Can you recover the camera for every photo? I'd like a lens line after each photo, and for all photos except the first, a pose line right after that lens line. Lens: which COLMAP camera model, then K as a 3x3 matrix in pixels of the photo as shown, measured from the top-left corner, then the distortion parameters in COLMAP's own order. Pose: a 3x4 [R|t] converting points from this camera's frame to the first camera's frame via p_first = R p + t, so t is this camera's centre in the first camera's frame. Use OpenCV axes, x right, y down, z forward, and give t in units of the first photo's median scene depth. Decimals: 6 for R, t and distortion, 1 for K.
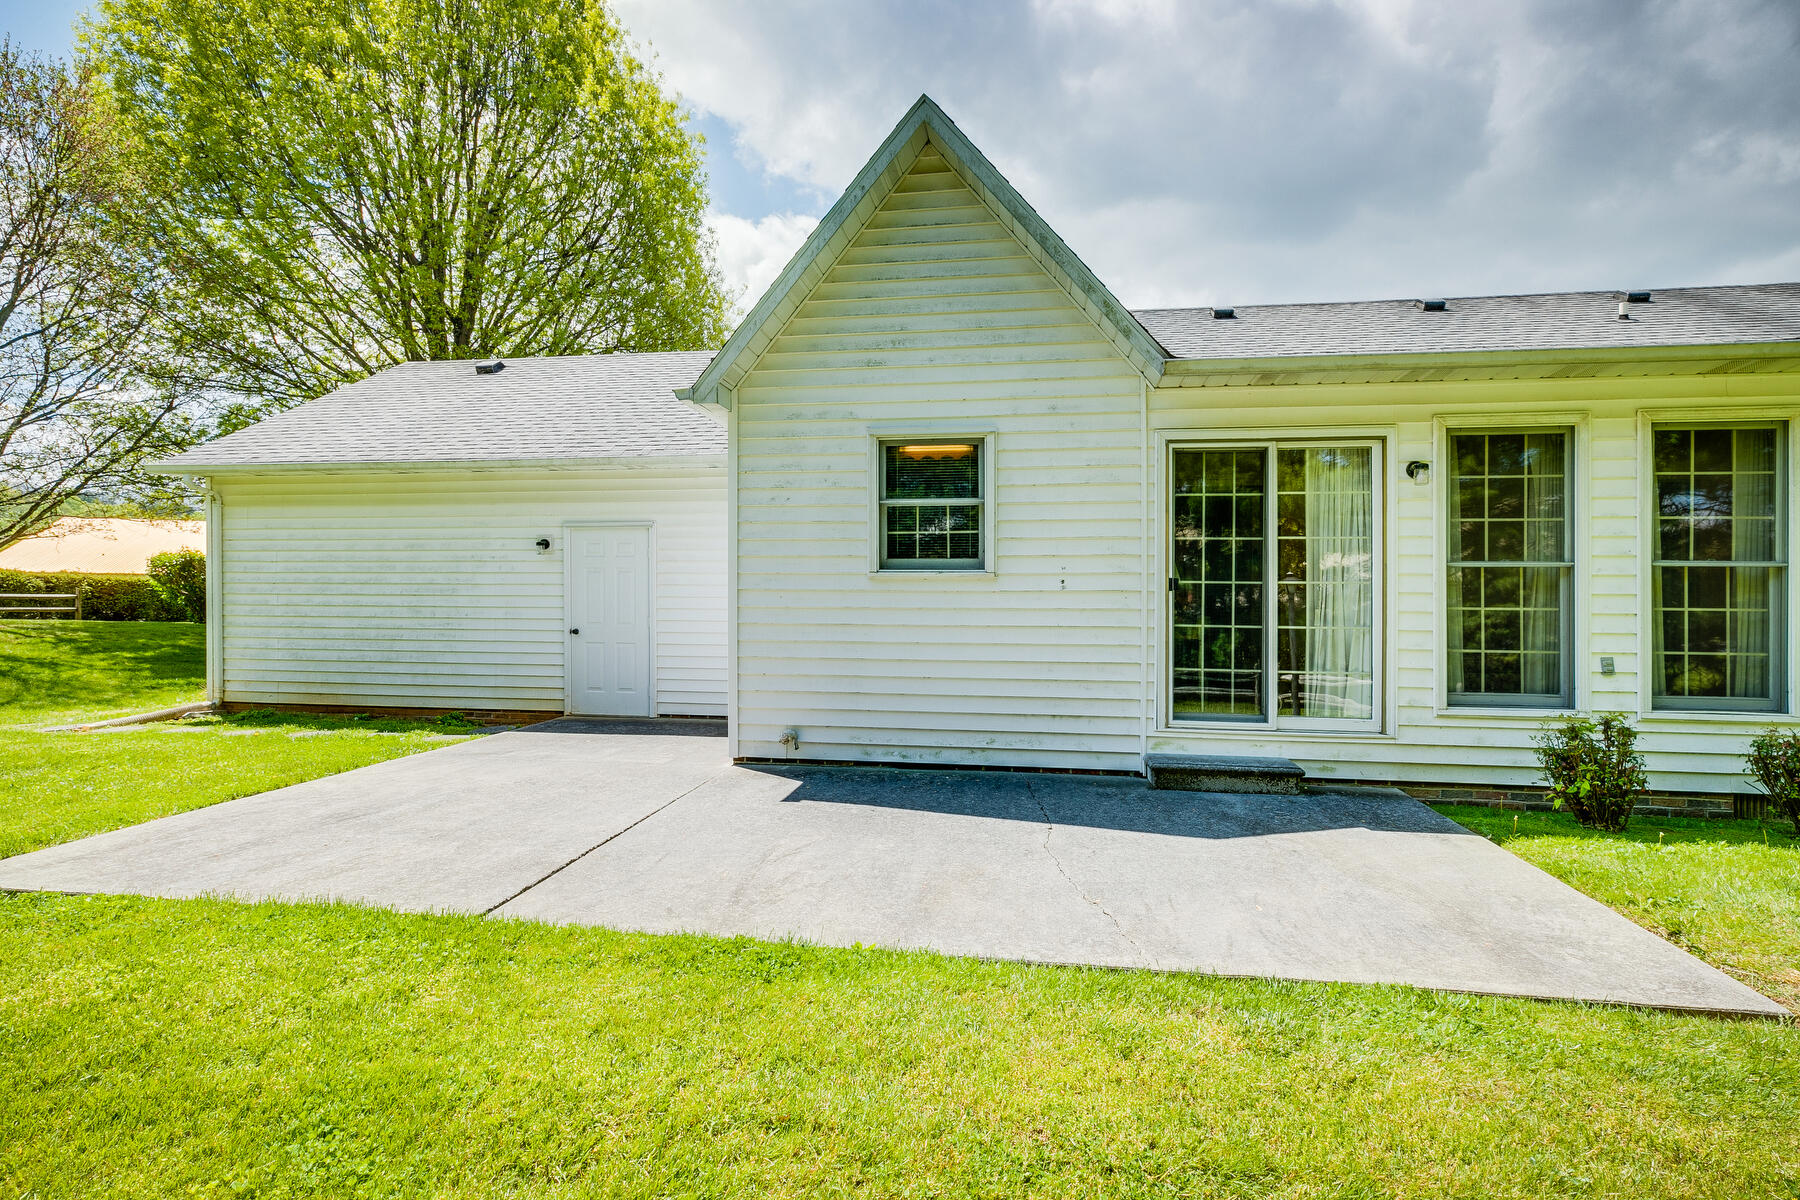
lens RADIAL K [[840.6, 0, 910.6], [0, 840.6, 588.5], [0, 0, 1]] dist [-0.011937, 0.001737]
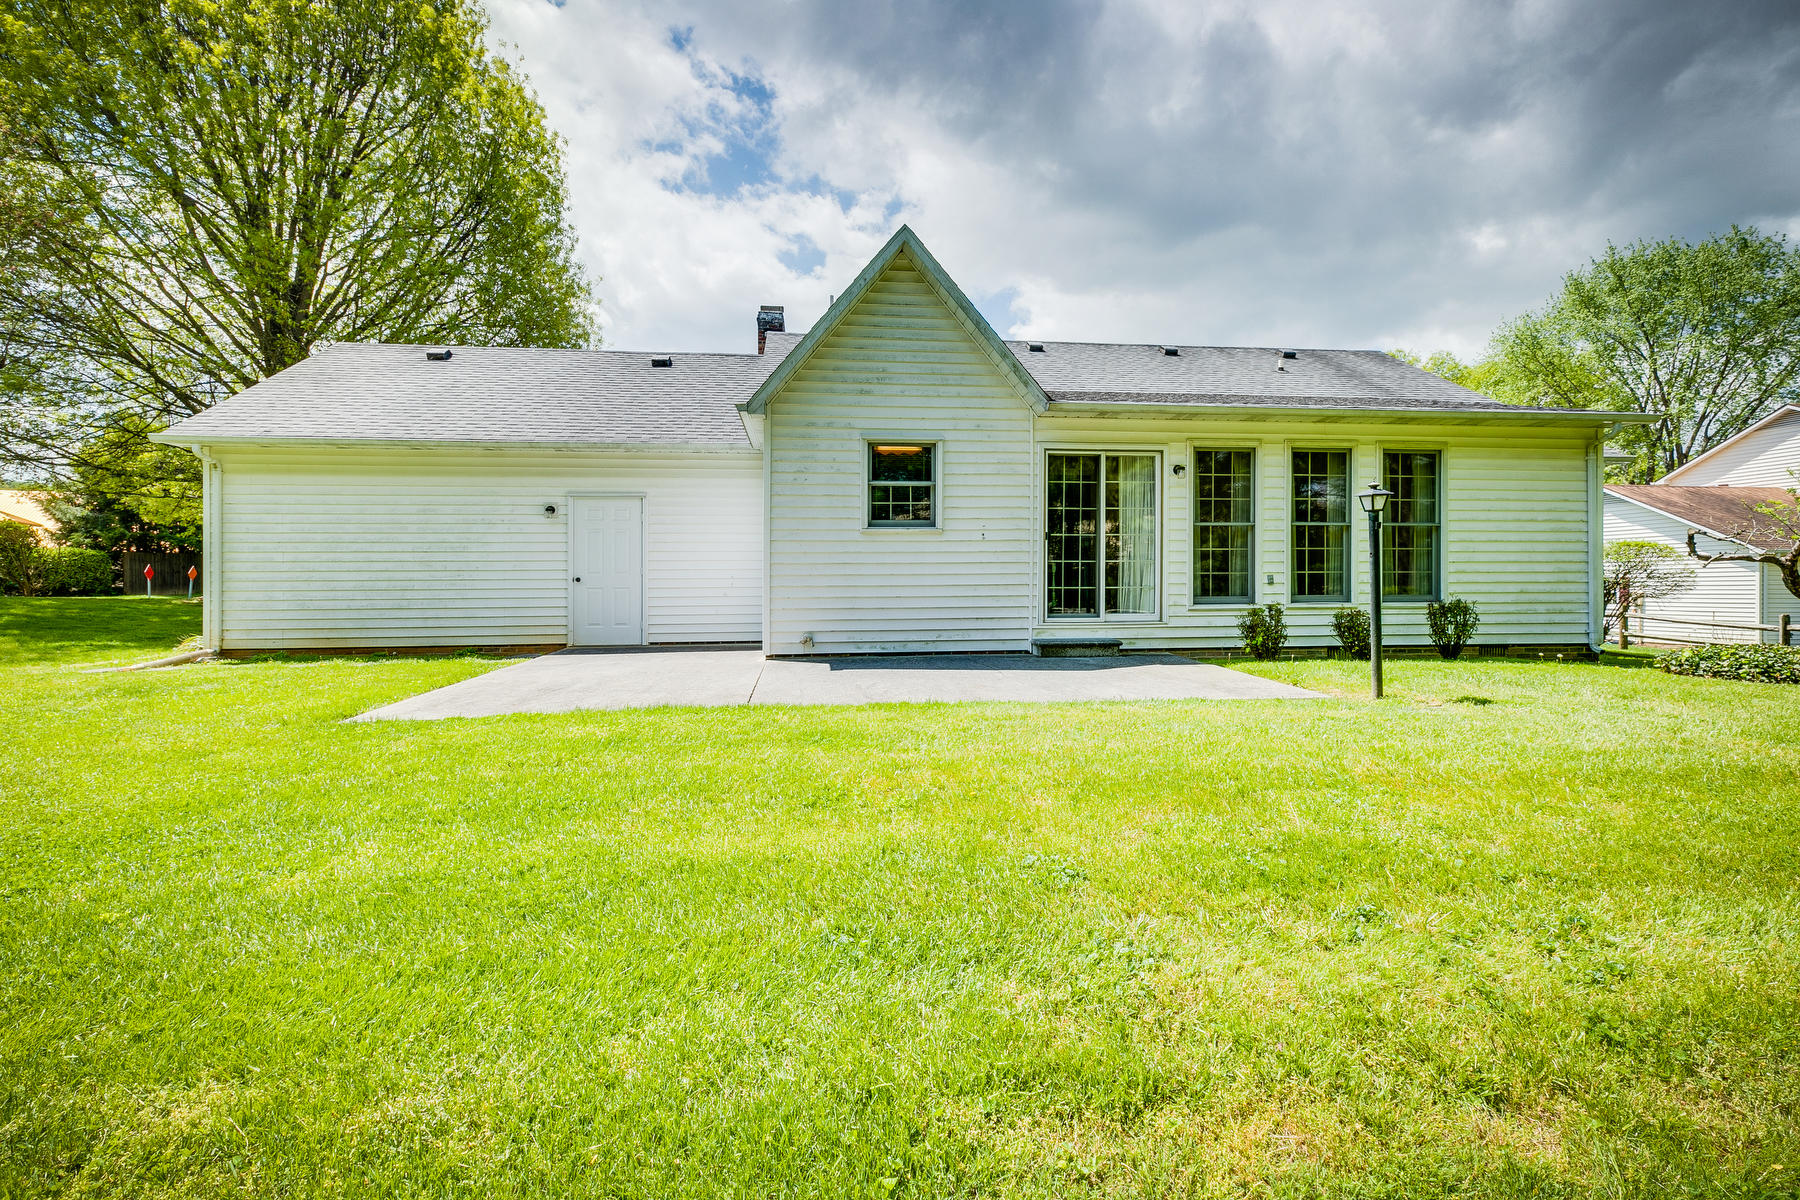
lens RADIAL K [[840.6, 0, 889.9], [0, 840.6, 584.8], [0, 0, 1]] dist [-0.011937, 0.001737]
pose [[0.964307, -0.014420, 0.264392, -0.411979], [0.007965, 0.999644, 0.025470, 0.045185], [-0.264665, -0.022455, 0.964079, -0.499180]]
